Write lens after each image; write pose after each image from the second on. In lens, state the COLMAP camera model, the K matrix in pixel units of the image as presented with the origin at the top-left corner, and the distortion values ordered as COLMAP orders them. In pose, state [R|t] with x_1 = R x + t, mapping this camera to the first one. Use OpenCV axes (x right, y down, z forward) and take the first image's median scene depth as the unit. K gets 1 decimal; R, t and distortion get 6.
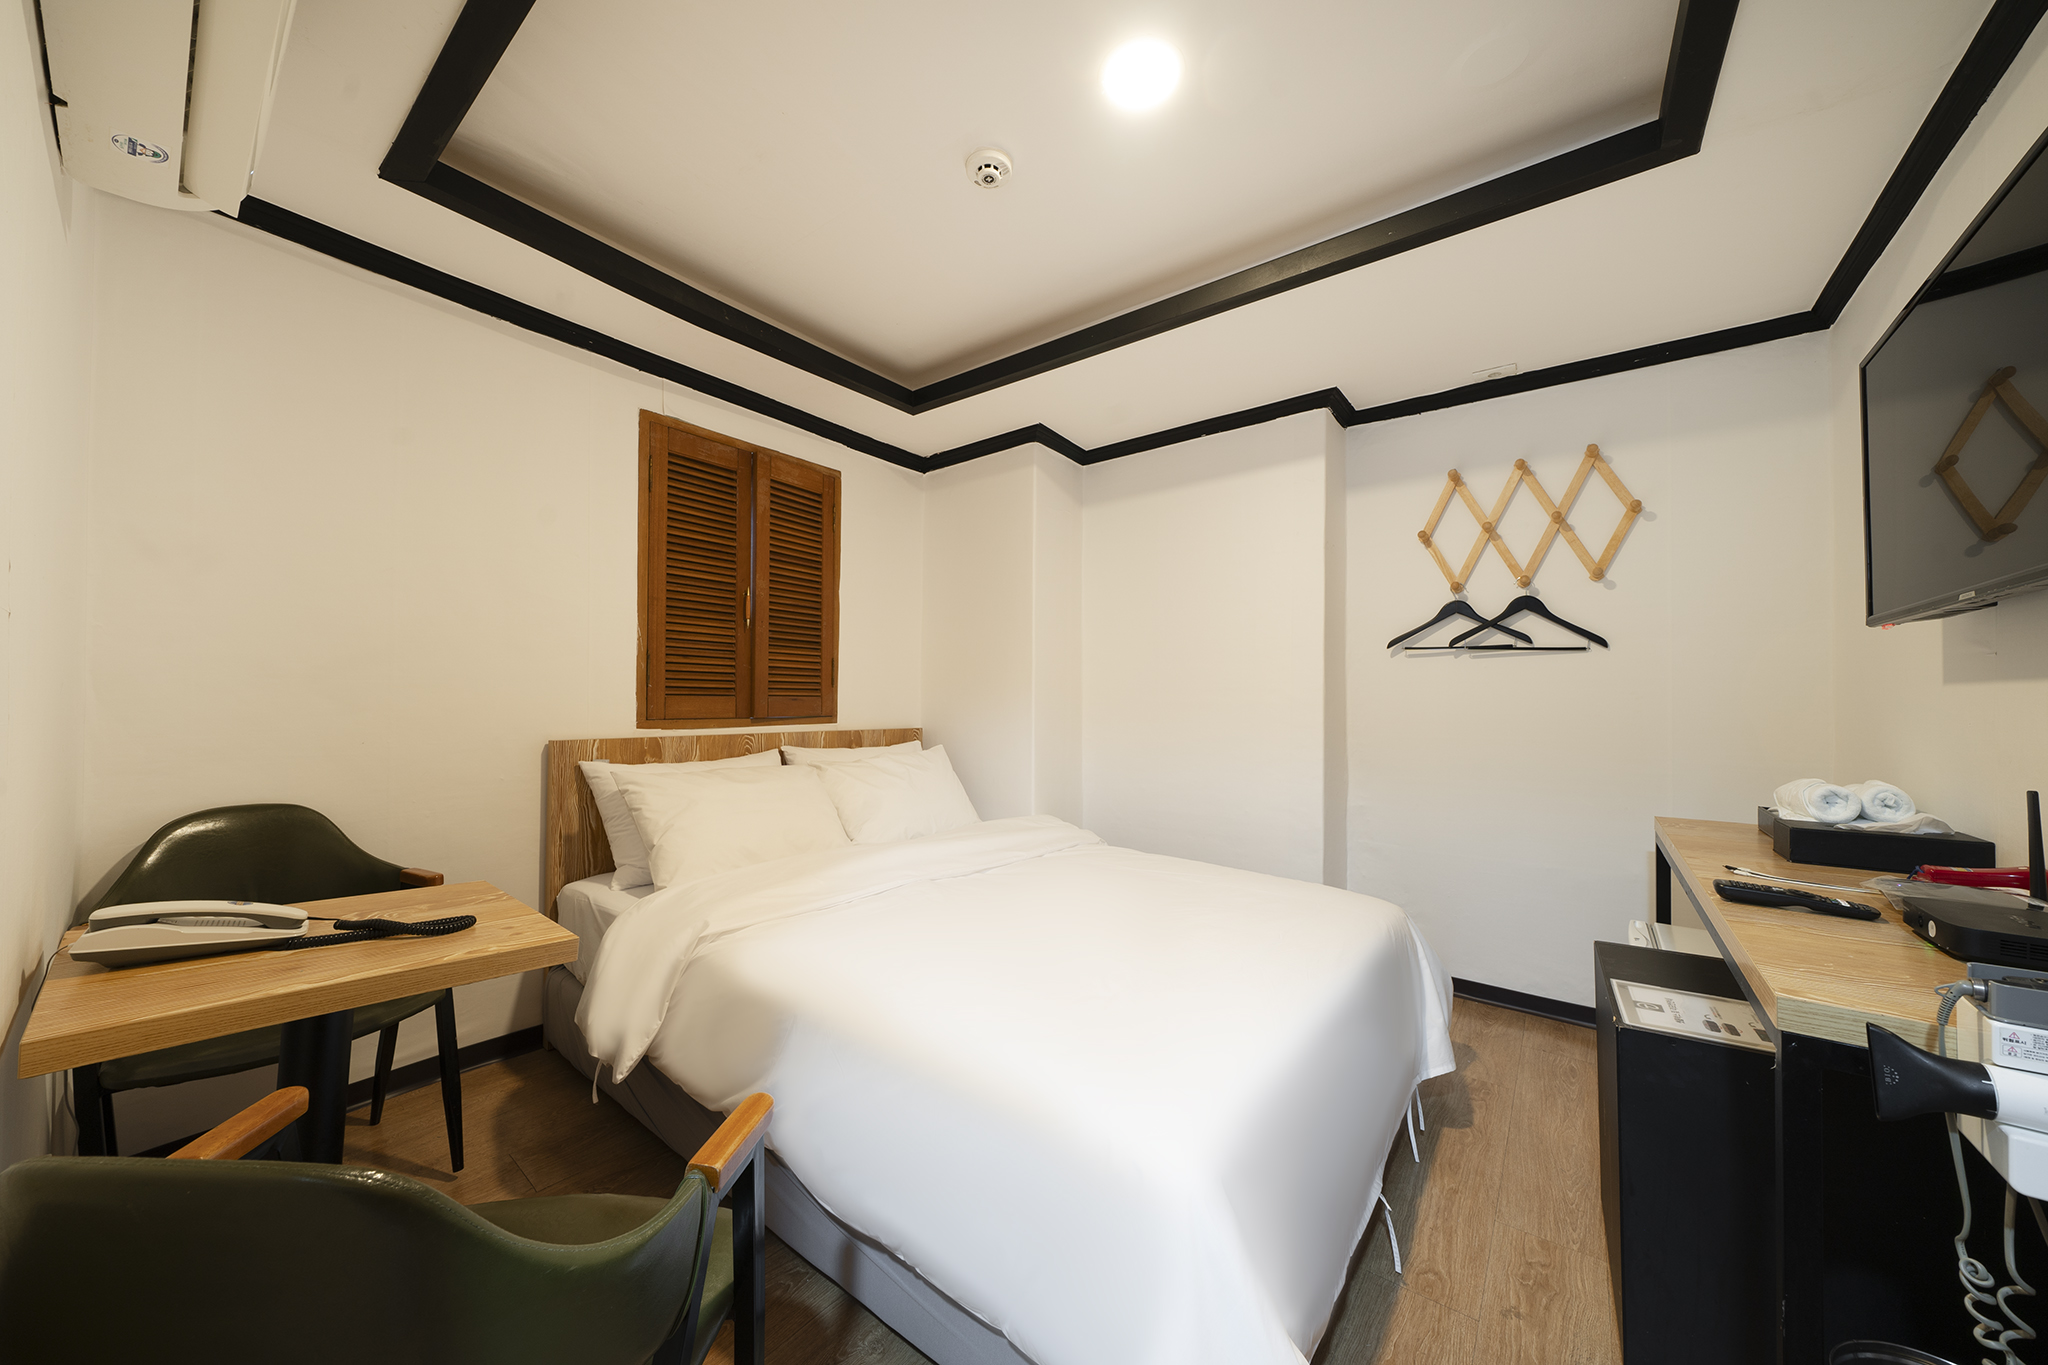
lens RADIAL K [[703.0, 0, 1017.1], [0, 703.0, 685.0], [0, 0, 1]] dist [0.000530, 0.000073]
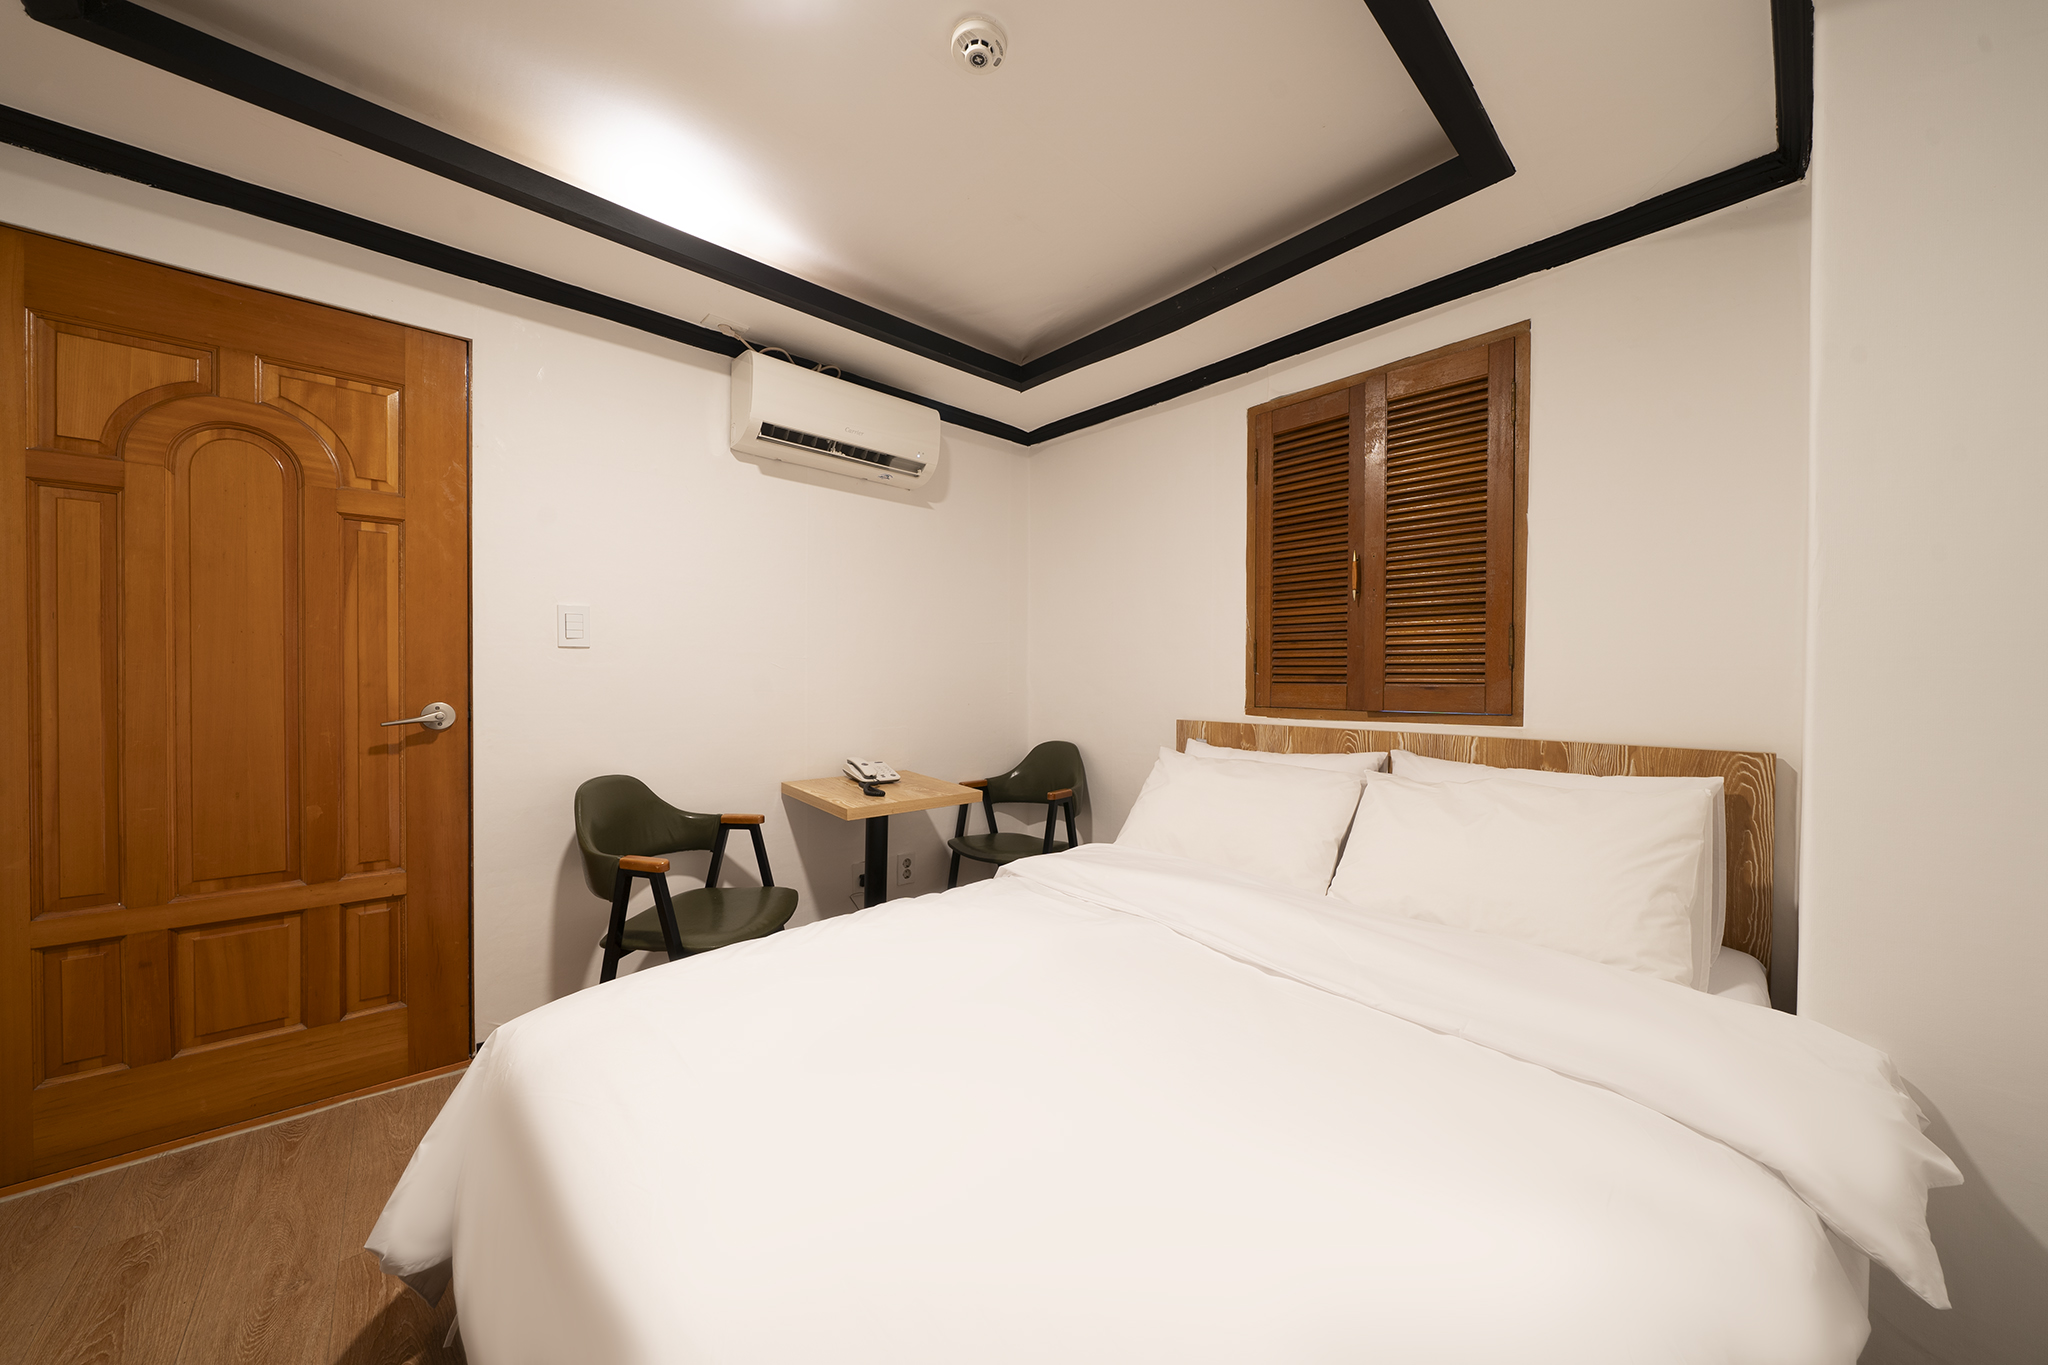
lens RADIAL K [[703.0, 0, 1017.1], [0, 703.0, 685.0], [0, 0, 1]] dist [0.000530, 0.000073]
pose [[-0.169078, -0.007751, -0.985572, 0.542951], [0.008534, 0.999920, -0.009328, 0.023953], [0.985566, -0.009988, -0.168998, 0.829033]]
